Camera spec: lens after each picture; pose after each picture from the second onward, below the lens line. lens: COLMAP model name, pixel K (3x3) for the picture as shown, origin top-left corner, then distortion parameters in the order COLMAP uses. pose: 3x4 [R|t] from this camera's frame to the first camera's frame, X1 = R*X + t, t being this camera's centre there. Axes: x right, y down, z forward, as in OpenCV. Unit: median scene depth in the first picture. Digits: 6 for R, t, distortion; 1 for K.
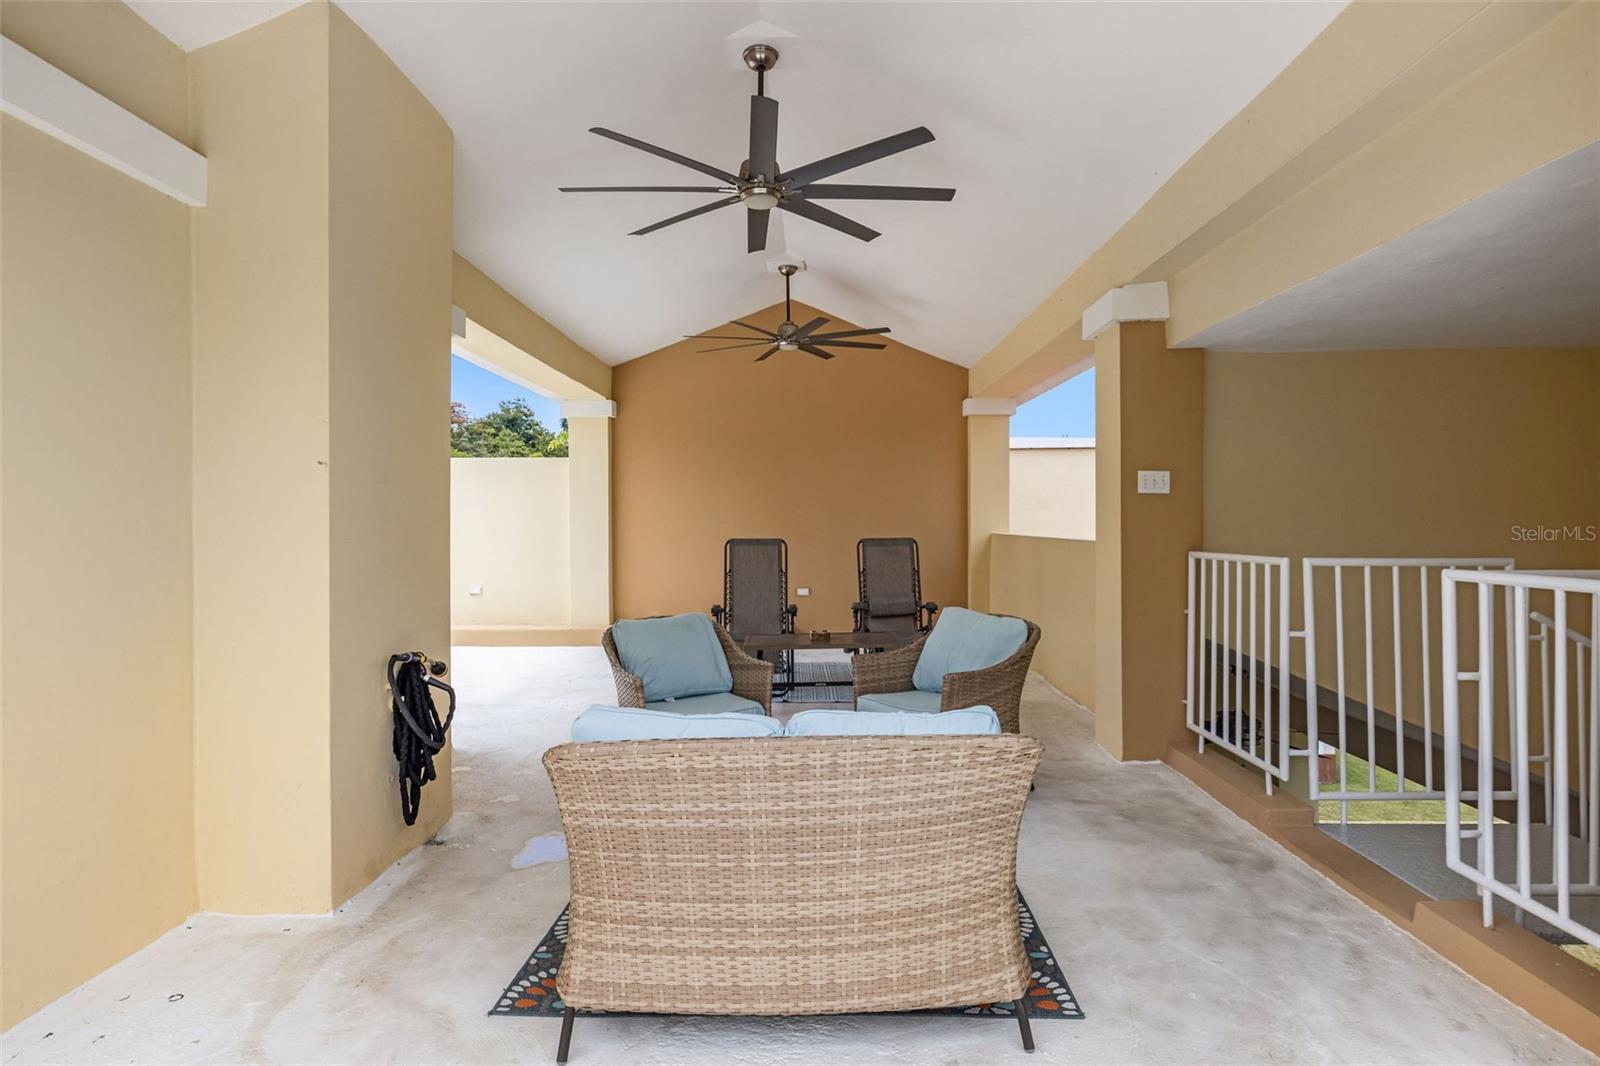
lens RADIAL K [[844.3, 0, 792.0], [0, 844.3, 519.2], [0, 0, 1]] dist [-0.005487, 0.002487]
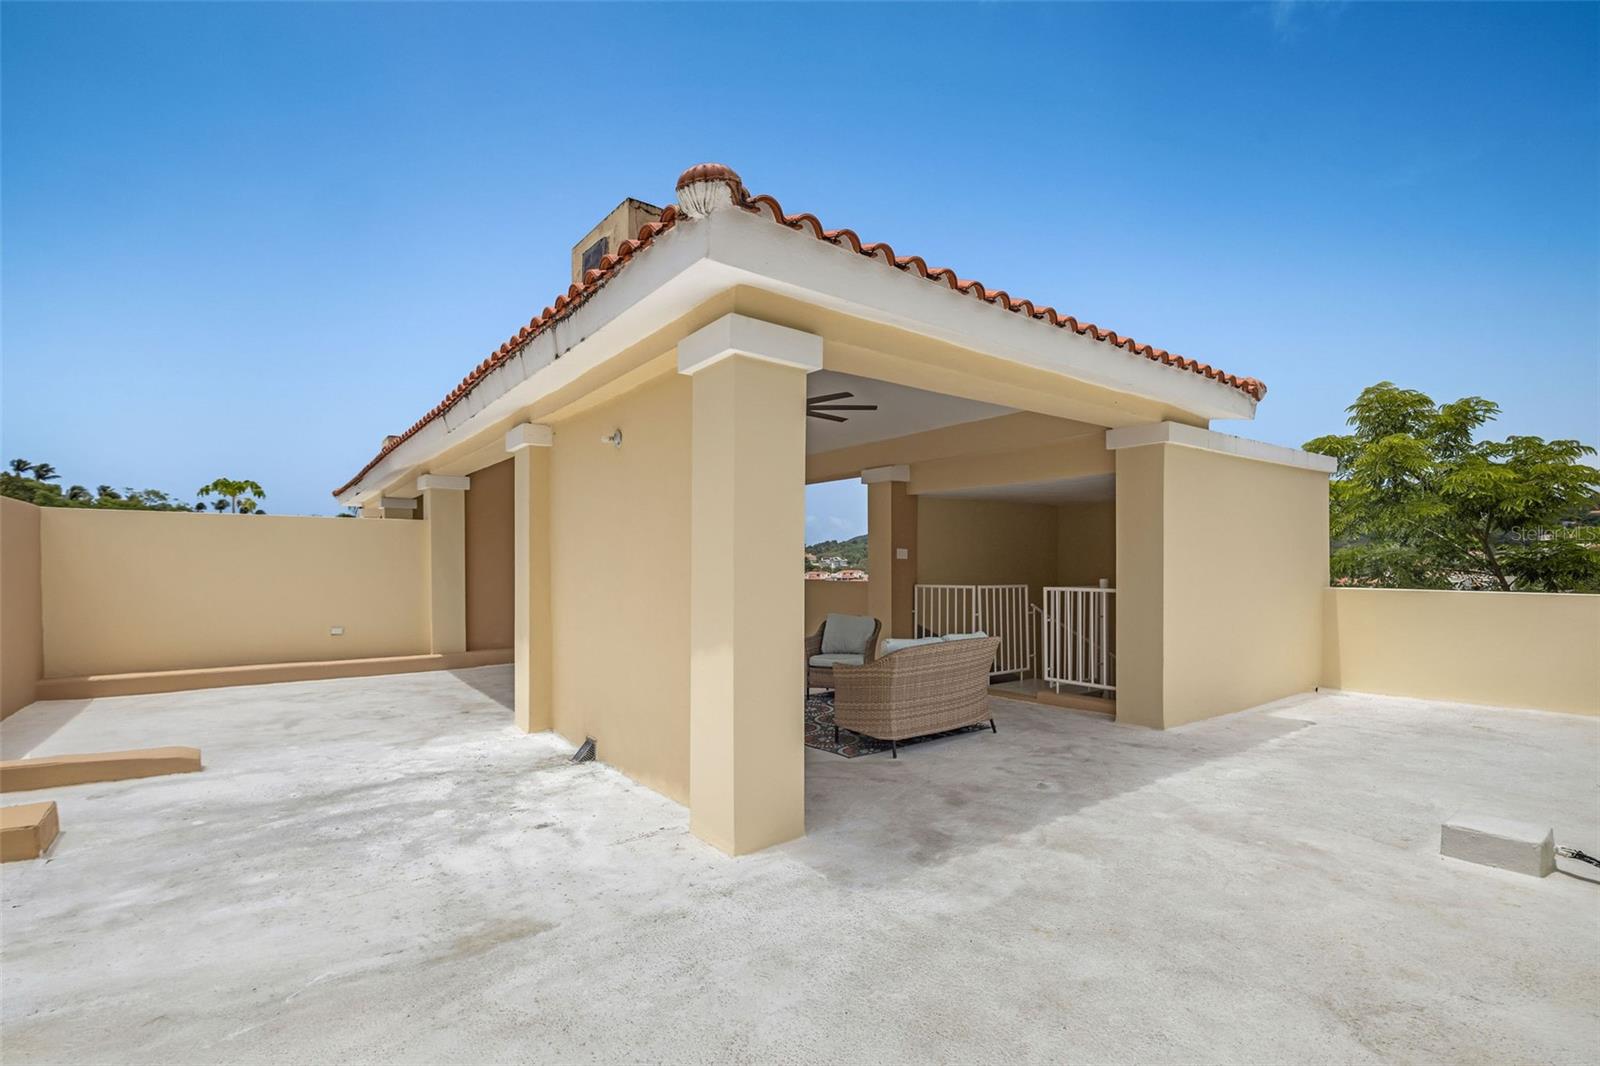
lens RADIAL K [[723.5, 0, 809.1], [0, 723.5, 541.9], [0, 0, 1]] dist [-0.000047, 0.000476]
pose [[0.801887, 0.013605, 0.597321, -1.560593], [0.001412, 0.999695, -0.024666, -0.048000], [-0.597474, 0.020623, 0.801623, -0.677353]]
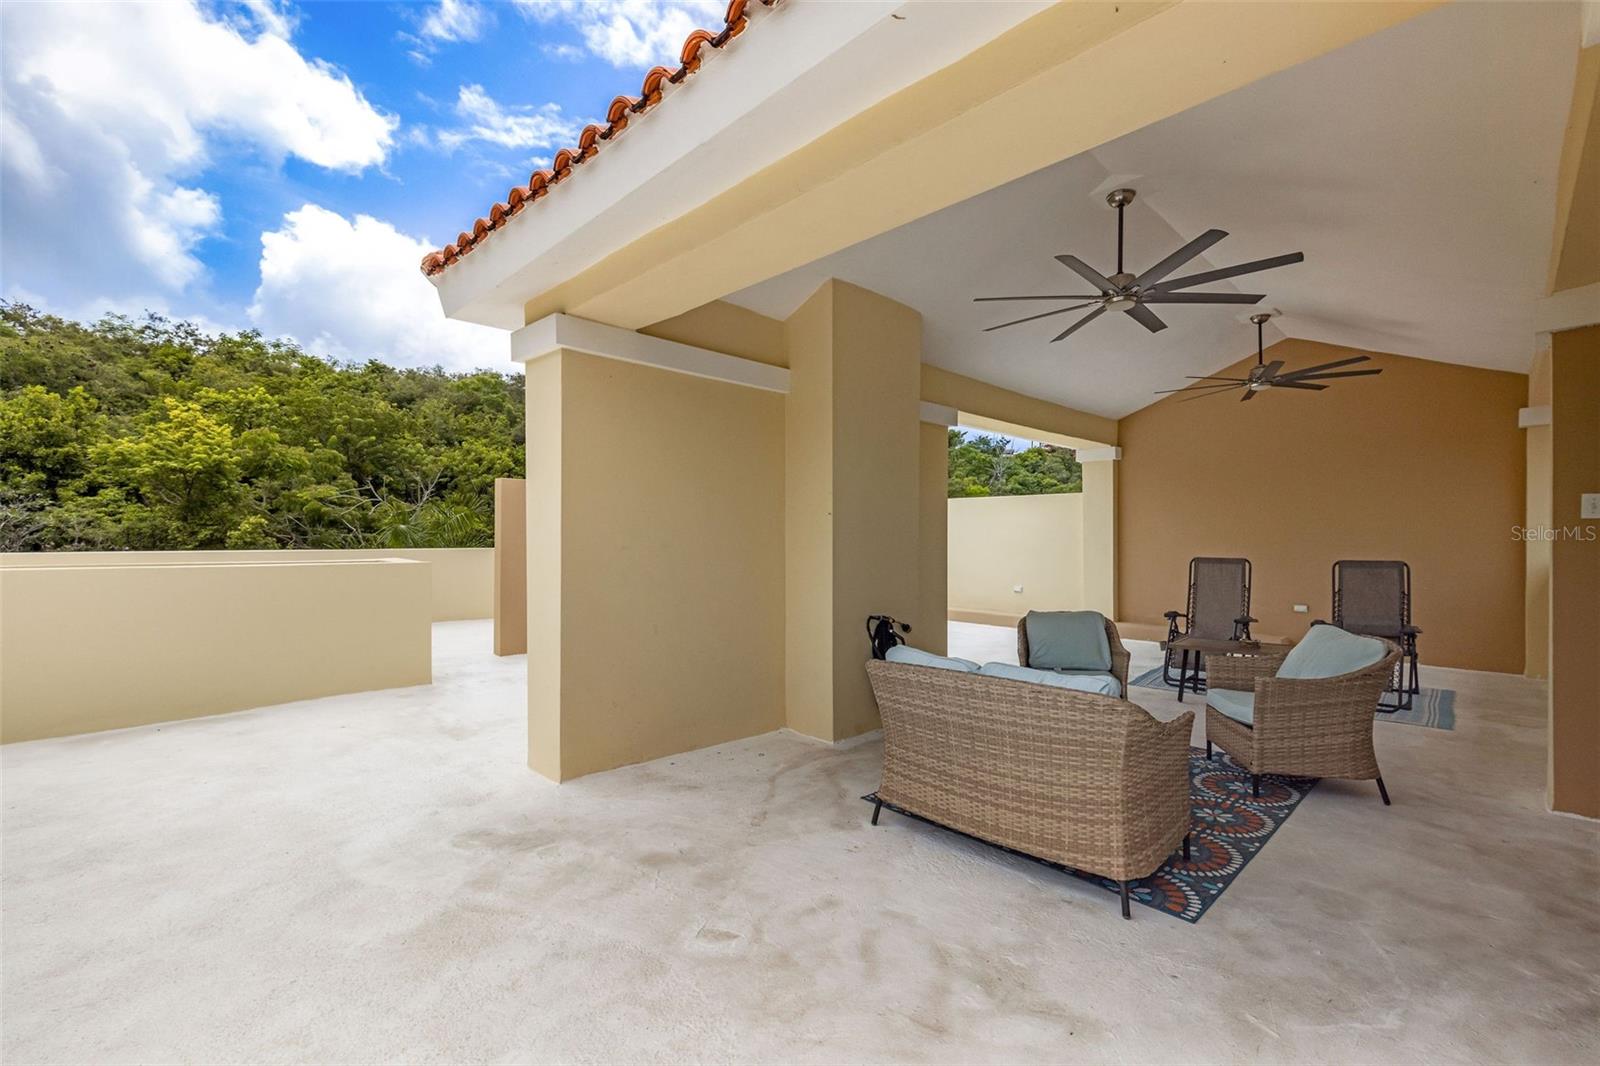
lens RADIAL K [[688.9, 0, 811.2], [0, 688.9, 537.8], [0, 0, 1]] dist [0.001212, -0.000746]
pose [[0.697381, 0.005087, -0.716683, 0.565678], [-0.002253, 0.999985, 0.004905, -0.018373], [0.716697, -0.001806, 0.697382, -0.157628]]
